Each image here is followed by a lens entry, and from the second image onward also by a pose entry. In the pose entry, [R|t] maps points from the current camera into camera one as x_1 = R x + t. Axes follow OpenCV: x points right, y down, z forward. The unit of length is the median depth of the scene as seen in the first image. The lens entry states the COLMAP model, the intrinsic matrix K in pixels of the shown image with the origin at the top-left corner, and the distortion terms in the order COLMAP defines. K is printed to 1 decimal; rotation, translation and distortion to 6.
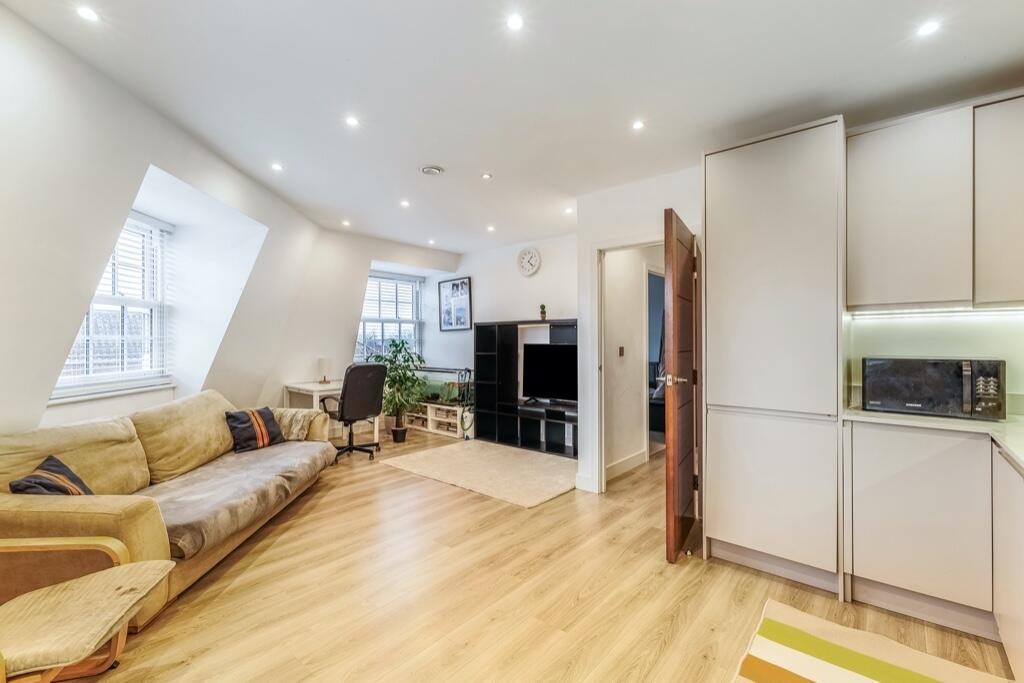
lens RADIAL K [[449.5, 0, 512.0], [0, 449.5, 341.5], [0, 0, 1]] dist [0.007592, -0.000434]
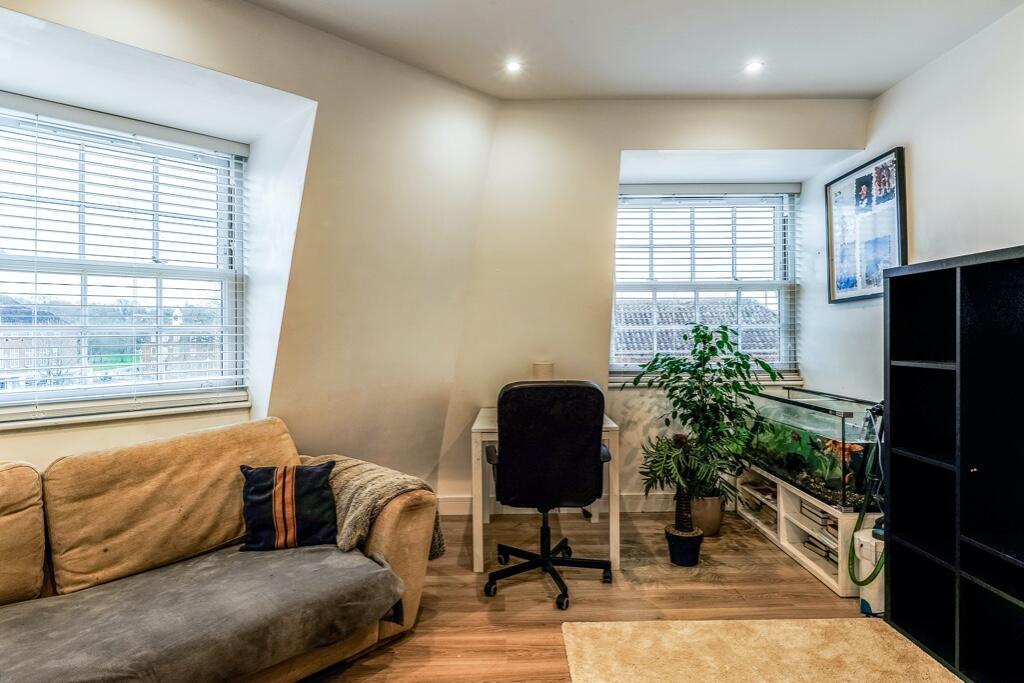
lens RADIAL K [[570.2, 0, 513.9], [0, 570.2, 341.7], [0, 0, 1]] dist [-0.003616, -0.001017]
pose [[0.656277, 0.005335, -0.754501, 0.057027], [0.009508, 0.999837, 0.015340, 0.002234], [0.754460, -0.017241, 0.656120, 0.569182]]
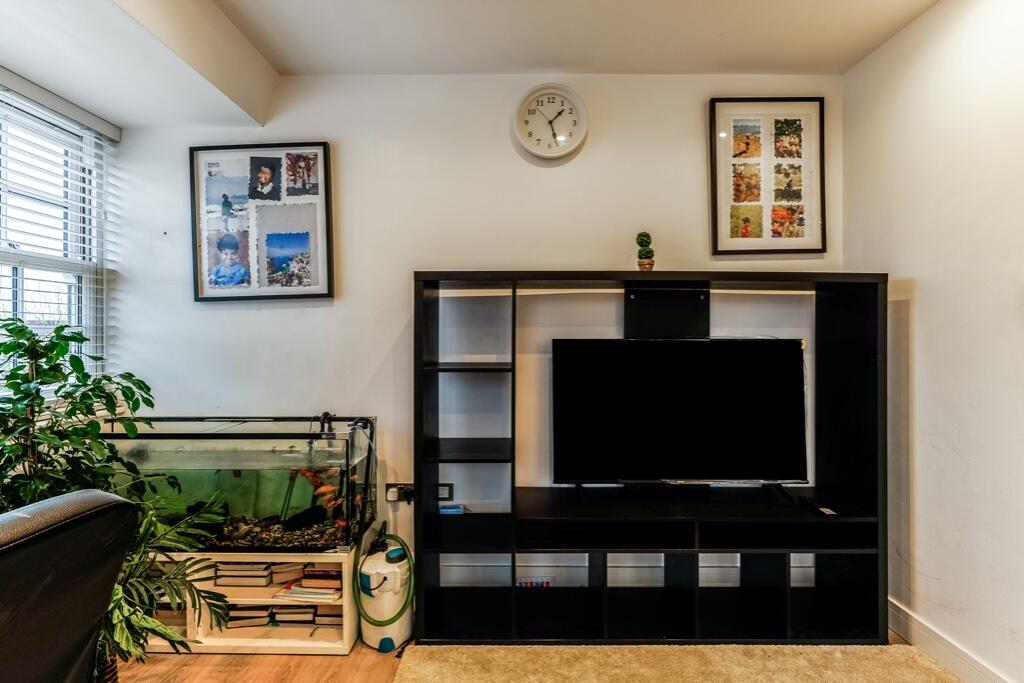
lens RADIAL K [[472.9, 0, 512.0], [0, 472.9, 341.5], [0, 0, 1]] dist [-0.015046, 0.000094]
pose [[0.761383, -0.003069, 0.648295, -0.266224], [-0.001096, 0.999981, 0.006021, 0.005212], [-0.648302, -0.005295, 0.761365, 0.775614]]
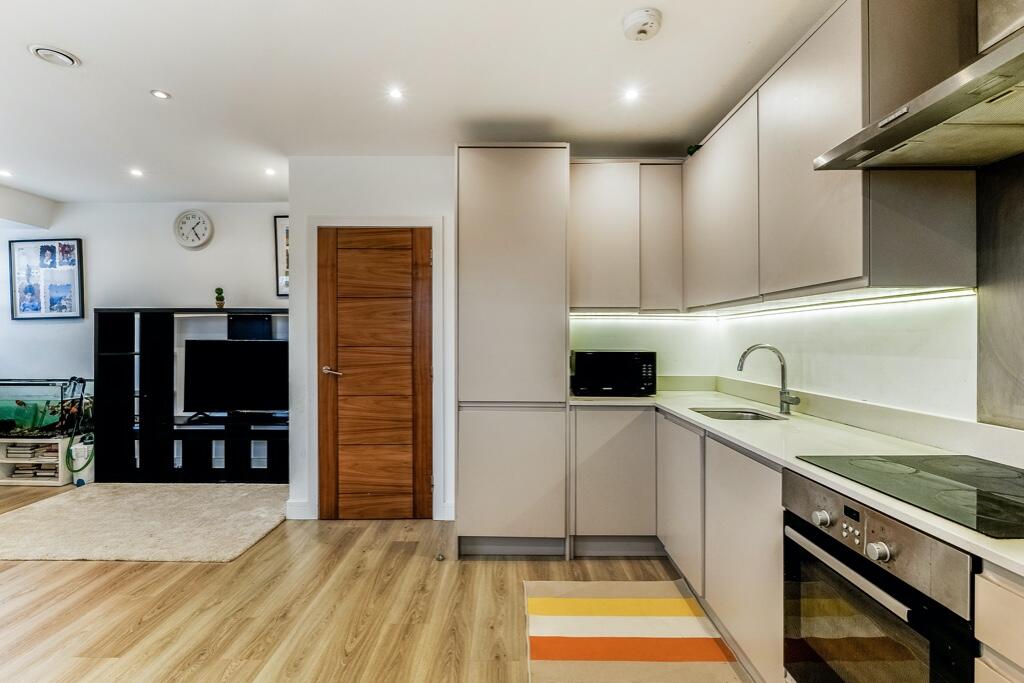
lens RADIAL K [[480.7, 0, 510.2], [0, 480.7, 339.0], [0, 0, 1]] dist [-0.003100, -0.000294]
pose [[0.763720, 0.000925, 0.645547, -0.079437], [-0.003365, 0.999991, 0.002549, 0.000085], [-0.645539, -0.004119, 0.763716, 0.064739]]
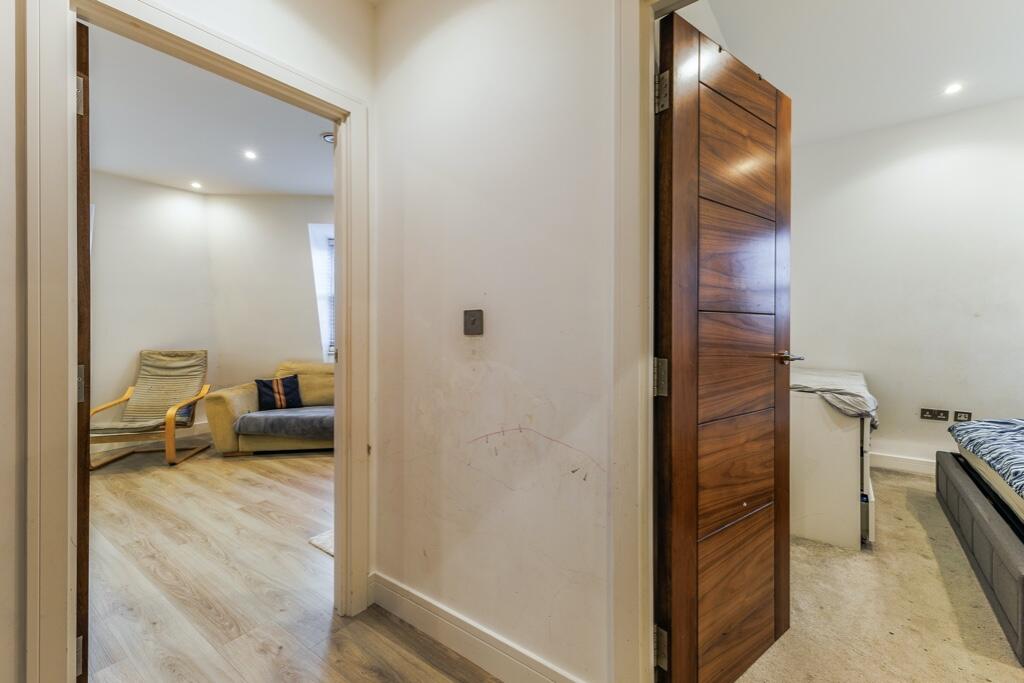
lens RADIAL K [[423.0, 0, 511.1], [0, 423.0, 335.7], [0, 0, 1]] dist [0.001116, -0.000076]
pose [[0.090029, 0.003892, -0.995932, 0.485613], [0.004508, 0.999981, 0.004316, 0.026239], [0.995929, -0.004879, 0.090010, 0.826063]]
